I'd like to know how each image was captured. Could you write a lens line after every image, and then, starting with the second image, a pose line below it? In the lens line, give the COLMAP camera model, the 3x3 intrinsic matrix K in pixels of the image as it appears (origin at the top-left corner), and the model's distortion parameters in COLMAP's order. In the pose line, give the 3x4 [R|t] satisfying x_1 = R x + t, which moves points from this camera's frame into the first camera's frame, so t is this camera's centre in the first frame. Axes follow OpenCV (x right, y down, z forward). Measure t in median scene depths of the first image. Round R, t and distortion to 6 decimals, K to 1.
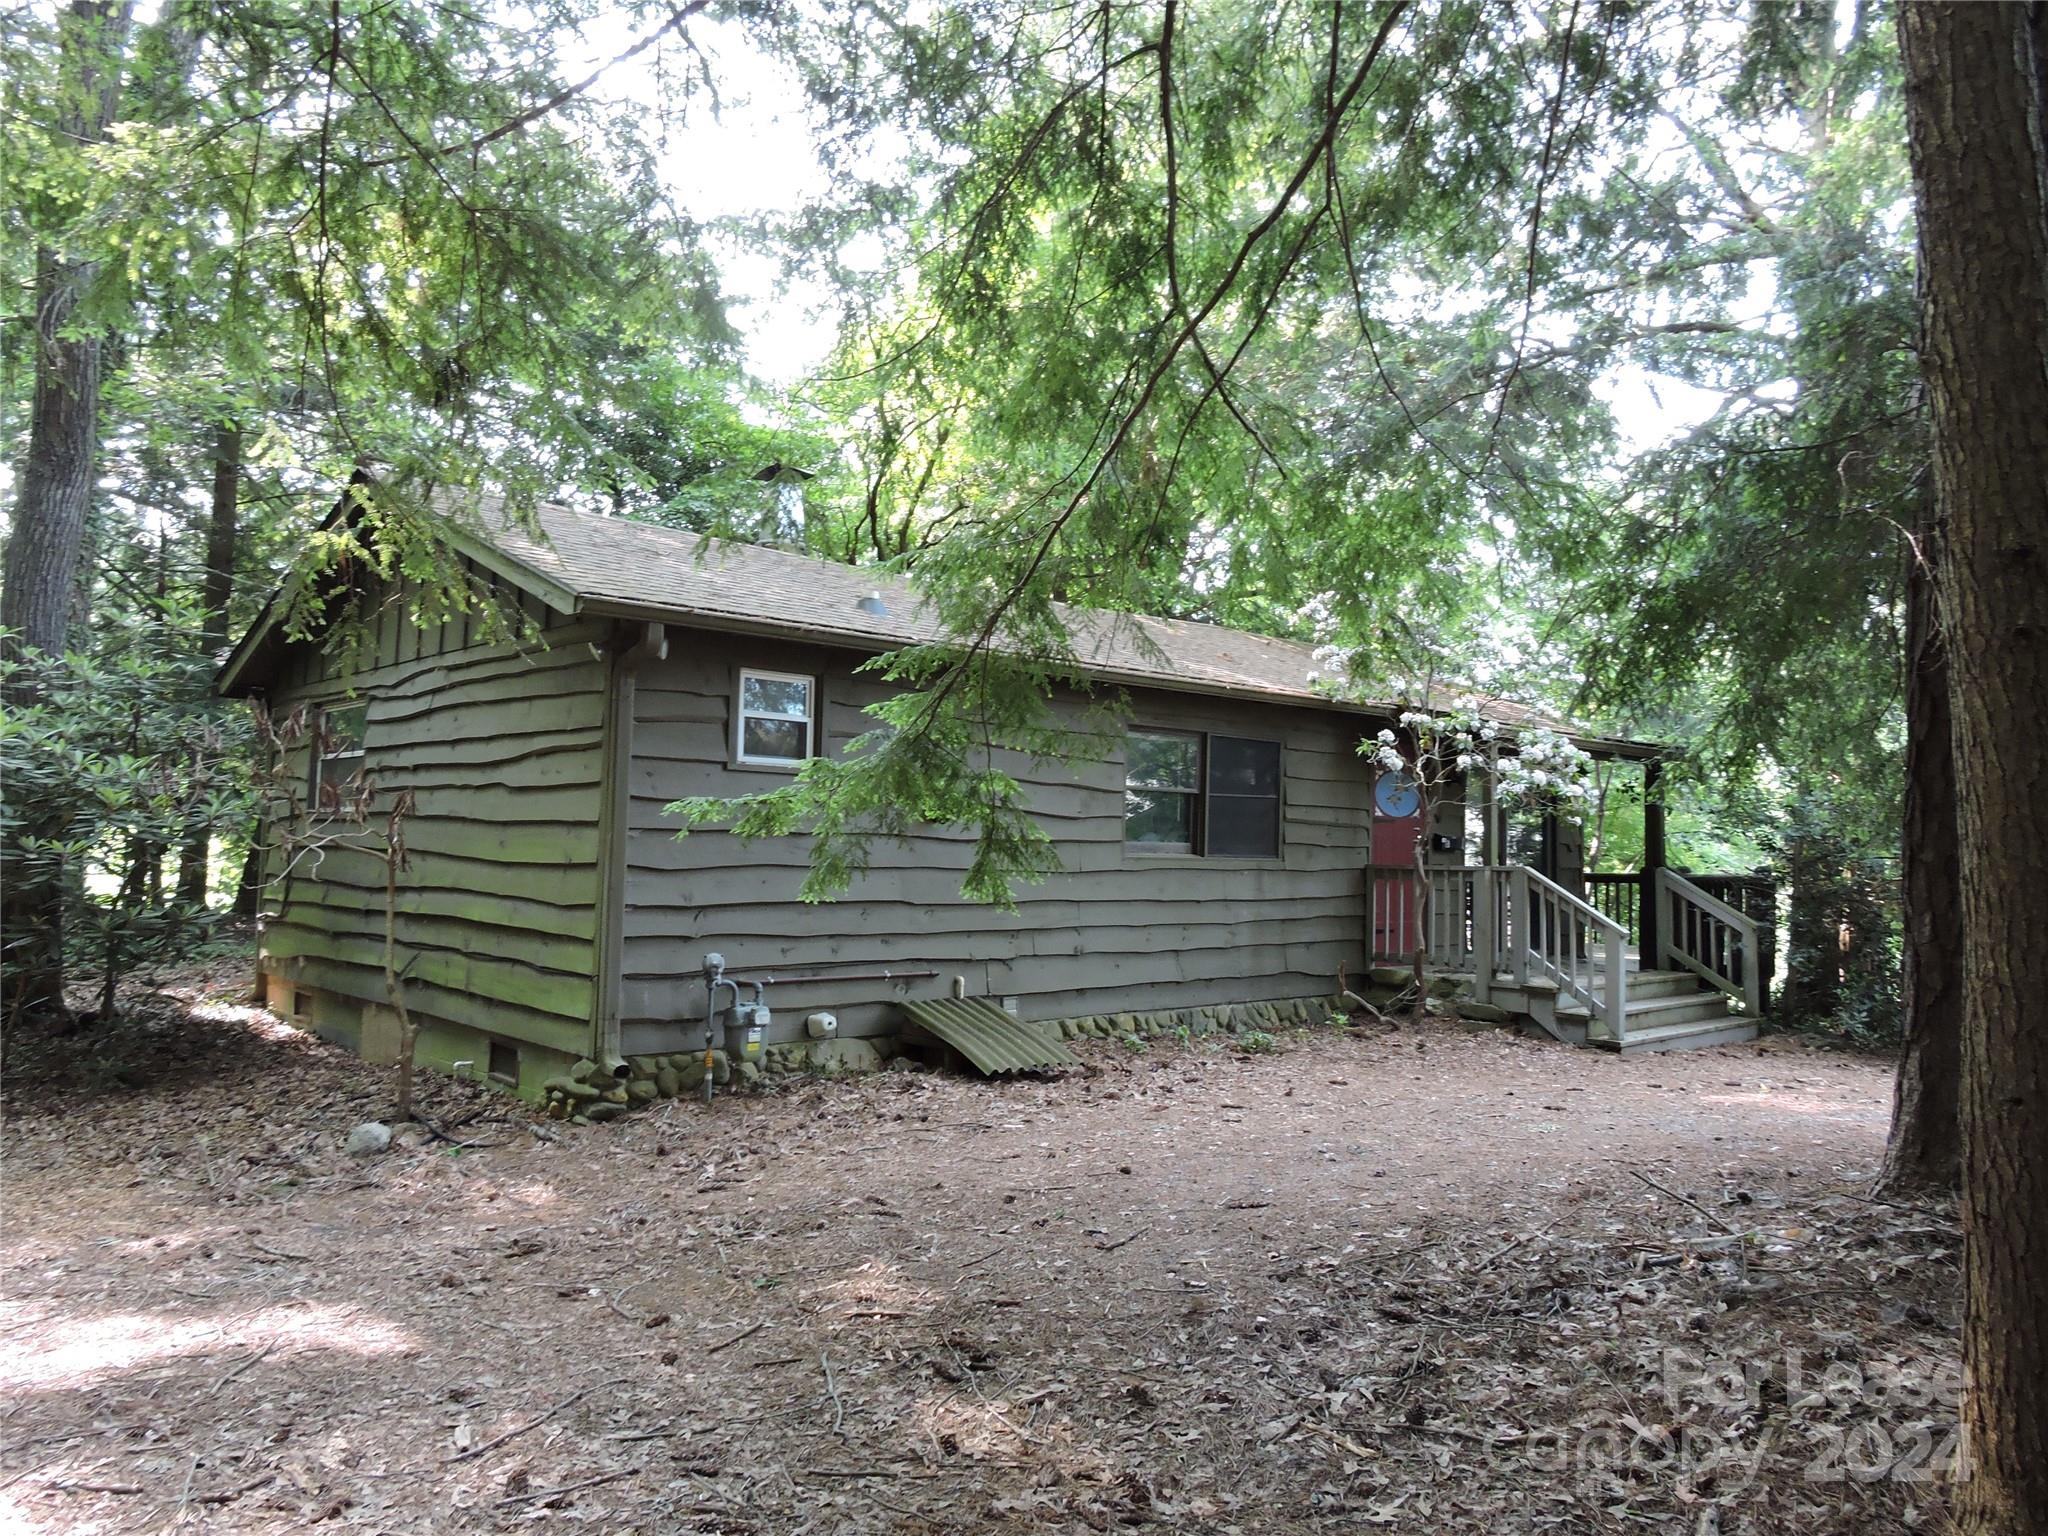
lens RADIAL K [[1460.7, 0, 1031.0], [0, 1460.7, 769.7], [0, 0, 1]] dist [-0.000284, -0.002157]
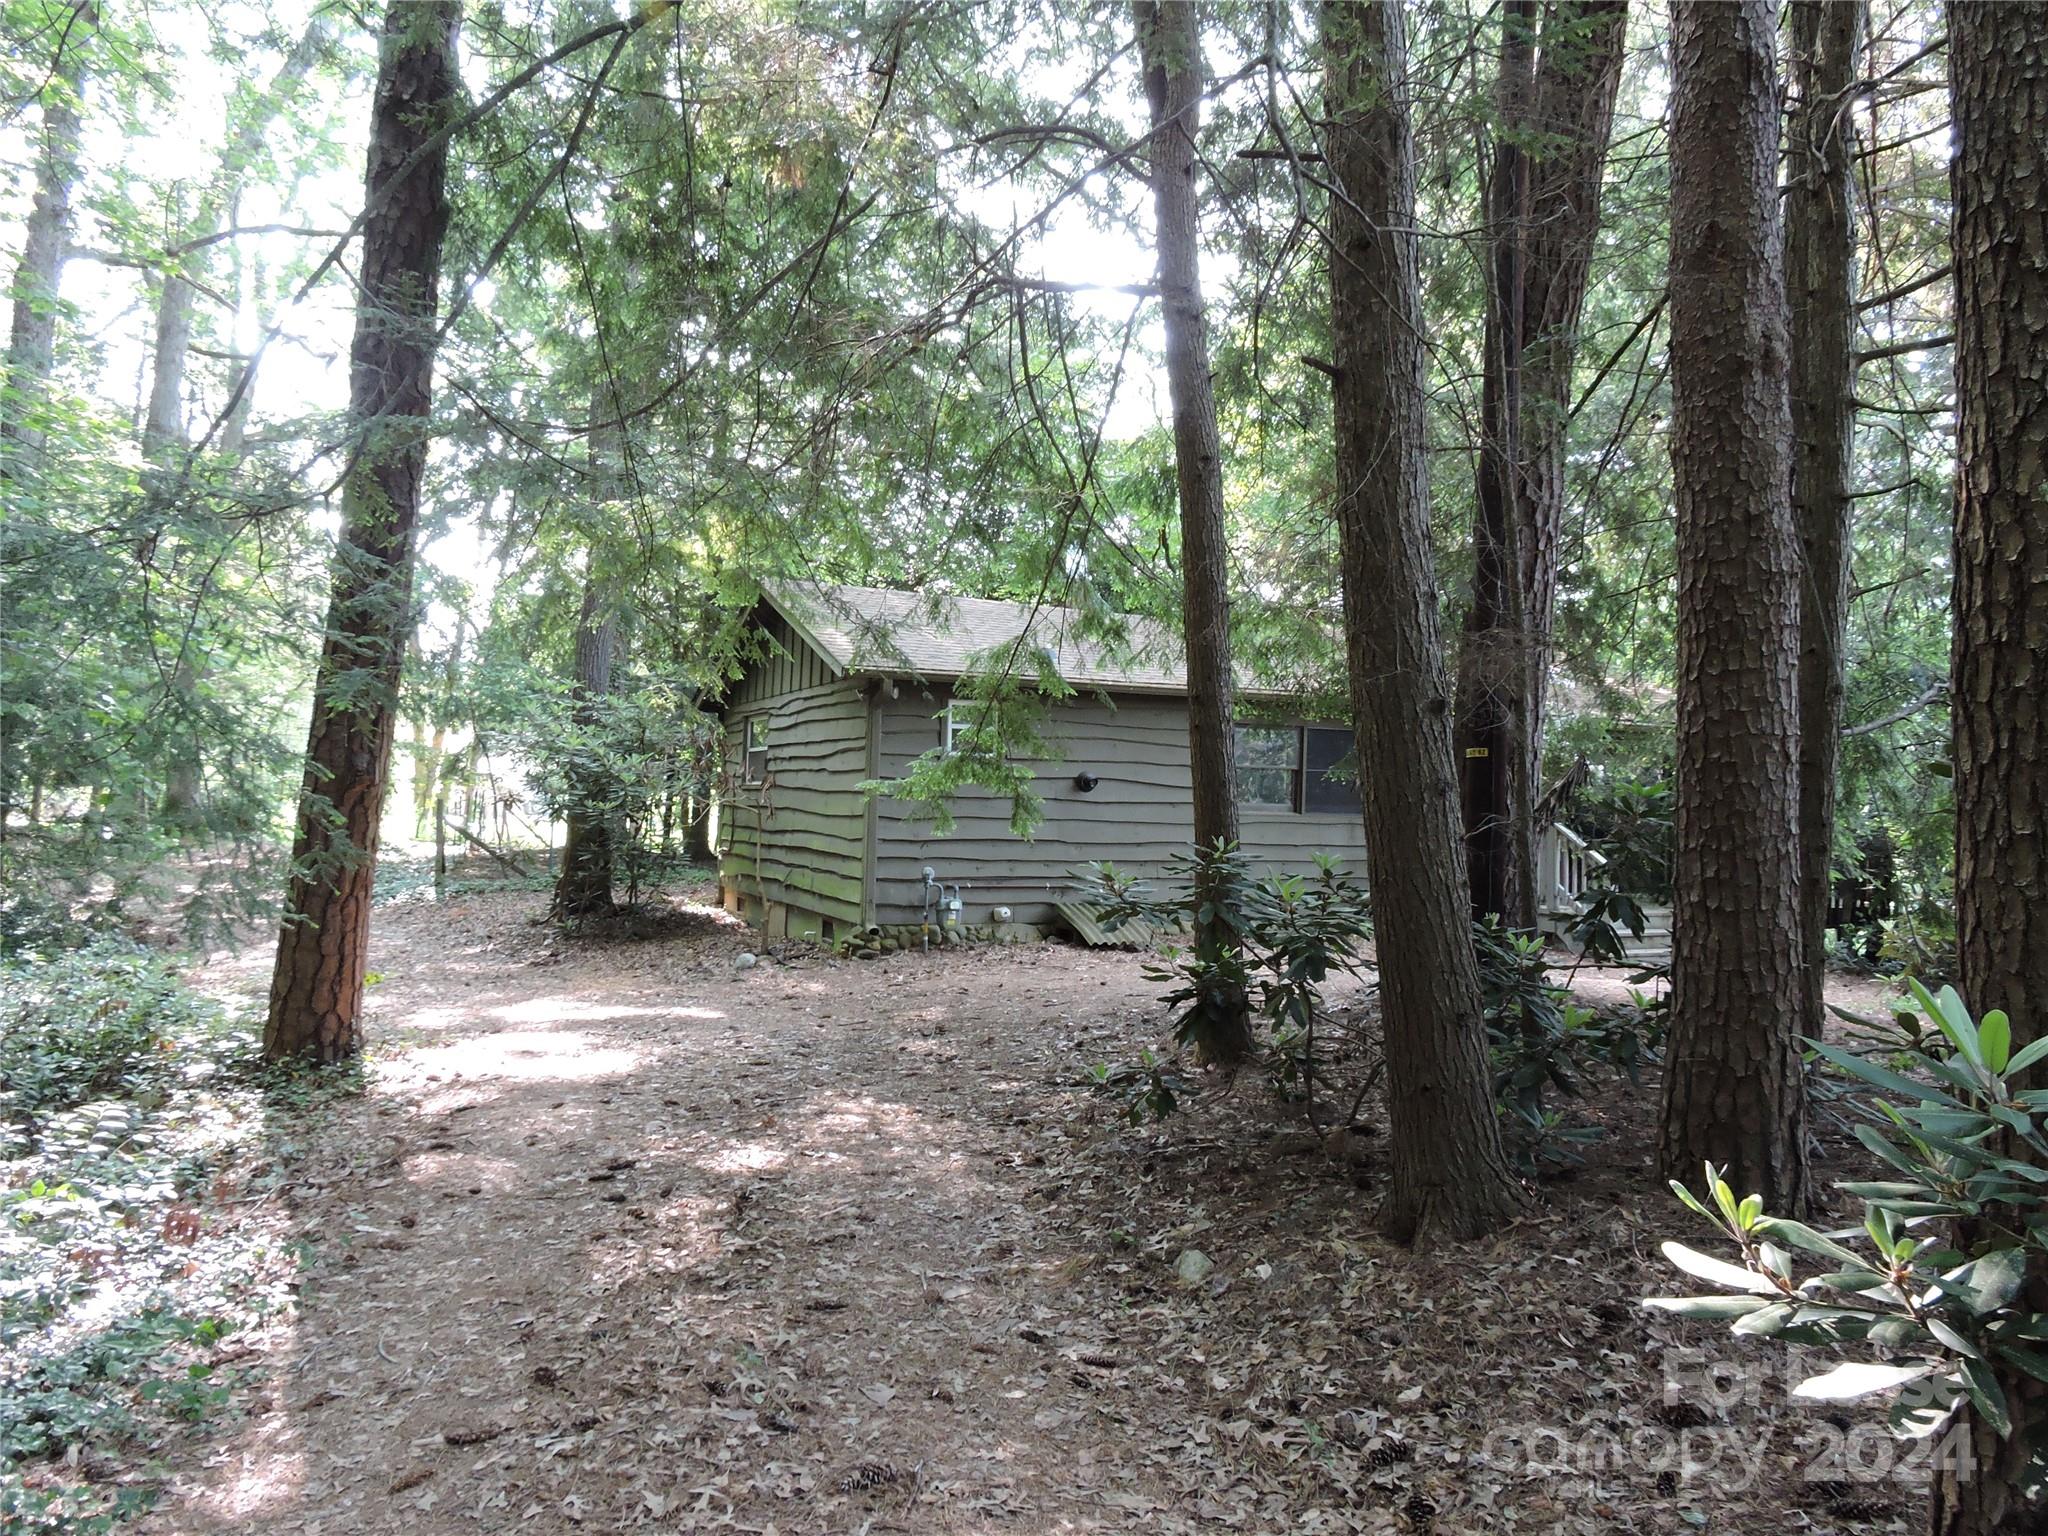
lens RADIAL K [[1460.7, 0, 1021.2], [0, 1460.7, 763.9], [0, 0, 1]] dist [-0.000284, -0.002157]
pose [[0.947421, -0.007777, -0.319896, 0.402594], [0.014500, 0.999721, 0.018639, -0.024882], [0.319662, -0.022298, 0.947269, -0.546276]]
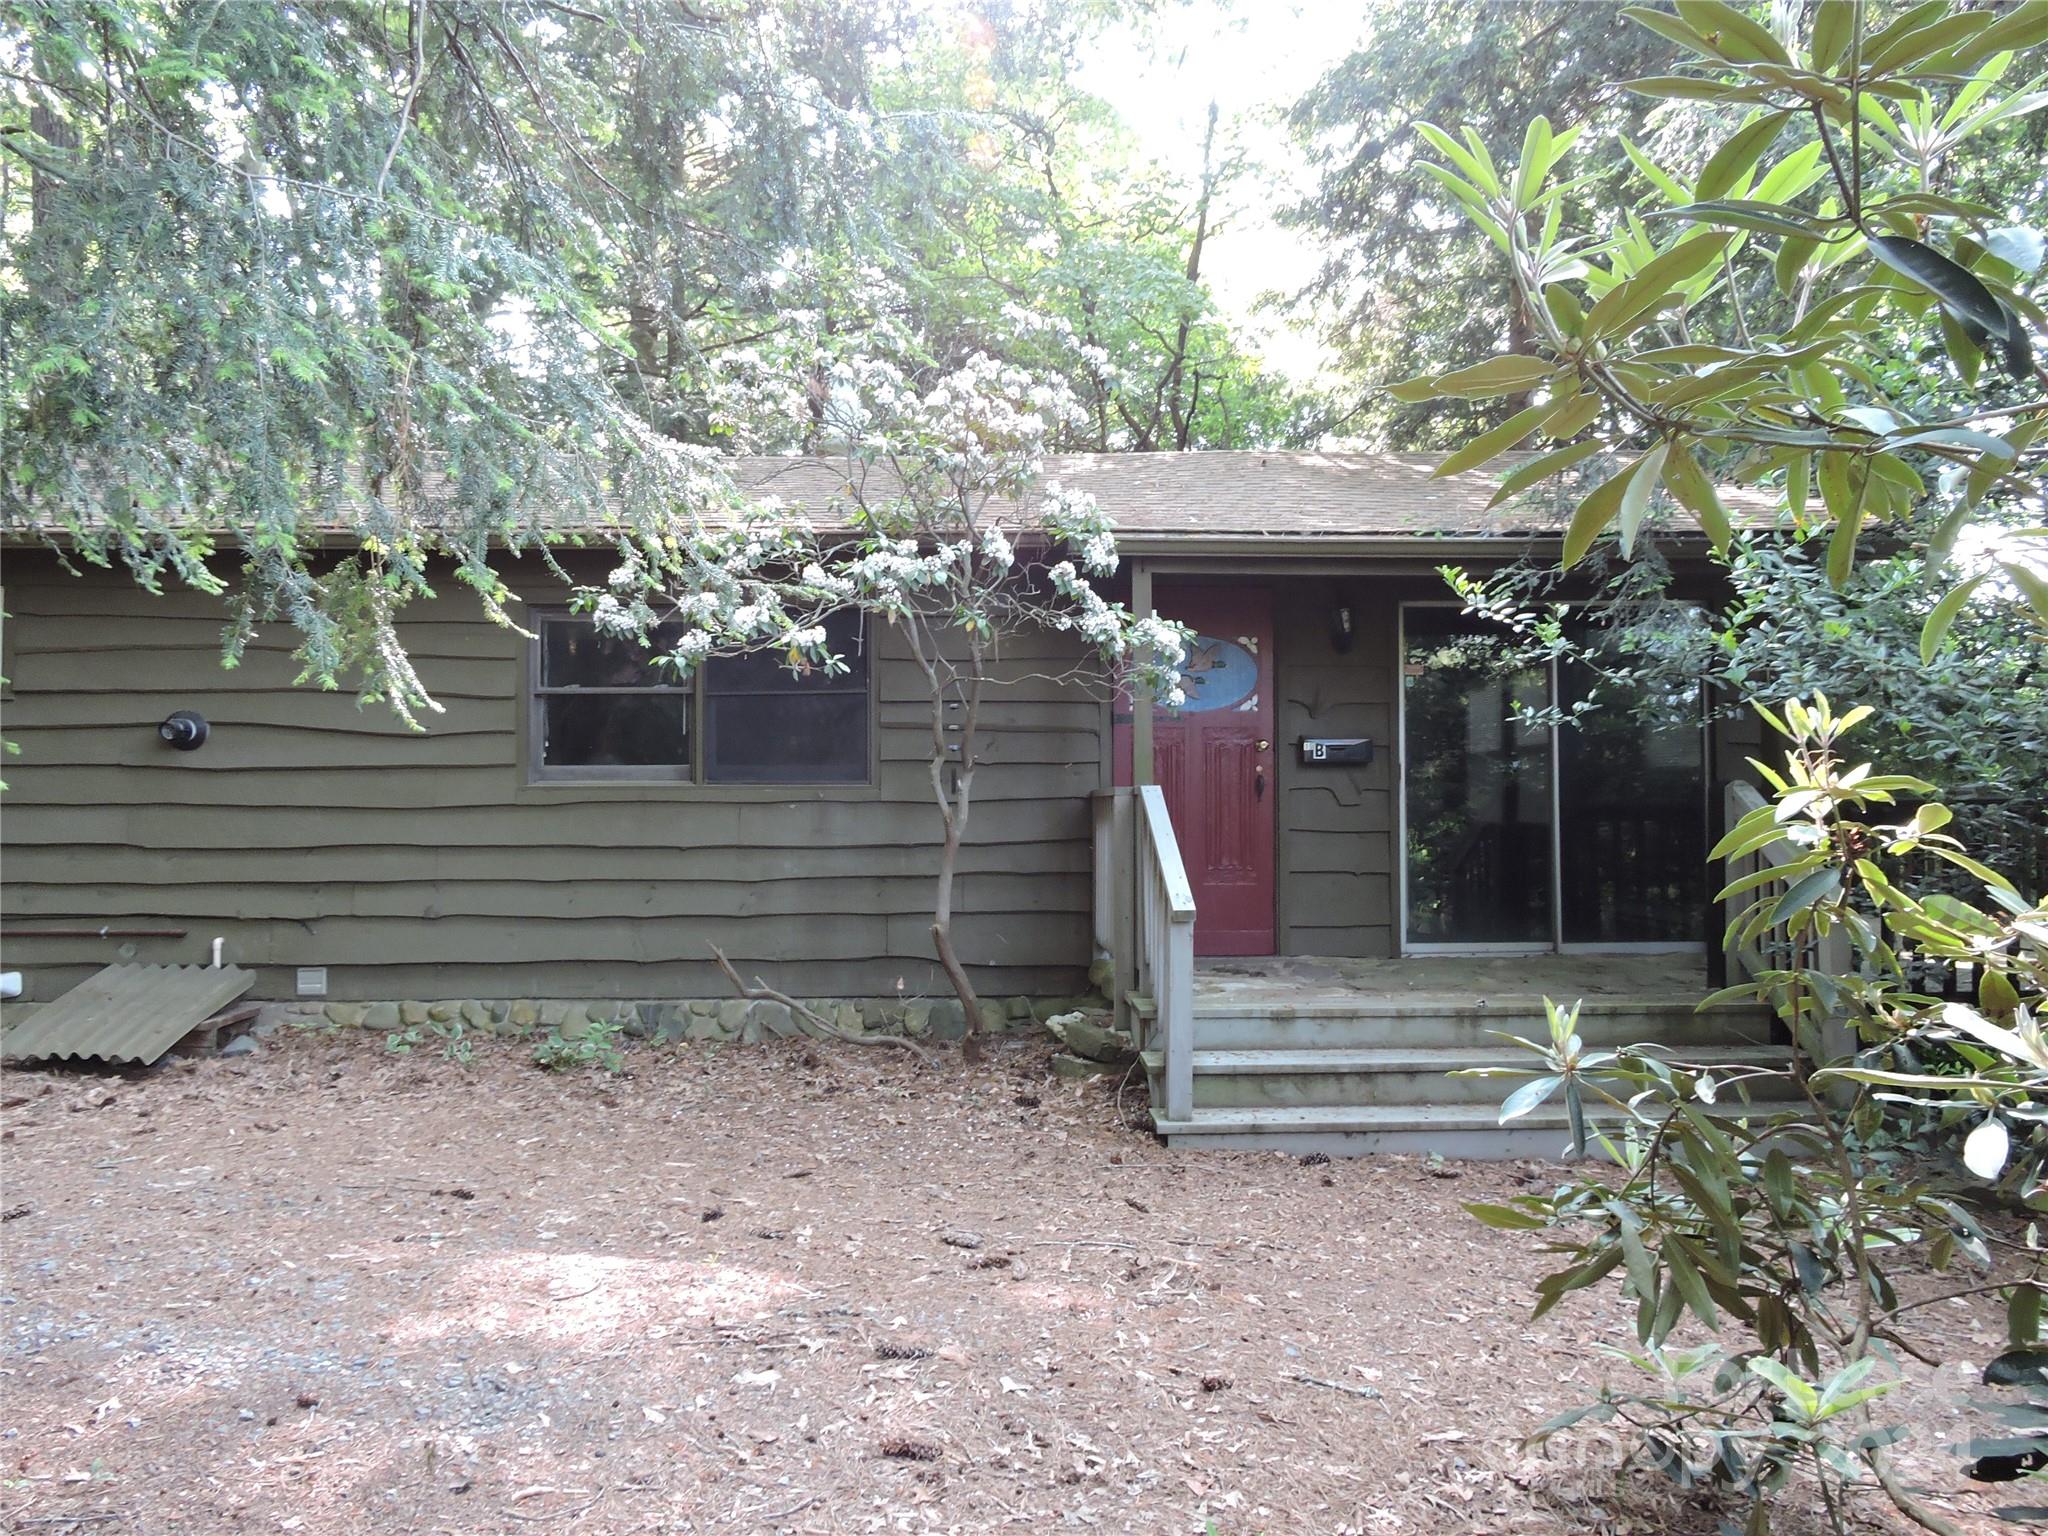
lens RADIAL K [[1460.7, 0, 1023.5], [0, 1460.7, 780.1], [0, 0, 1]] dist [-0.000284, -0.002157]
pose [[0.756901, -0.028358, -0.652913, 0.879030], [0.053622, 0.998384, 0.018798, 0.067864], [0.651325, -0.049239, 0.757199, 0.735821]]
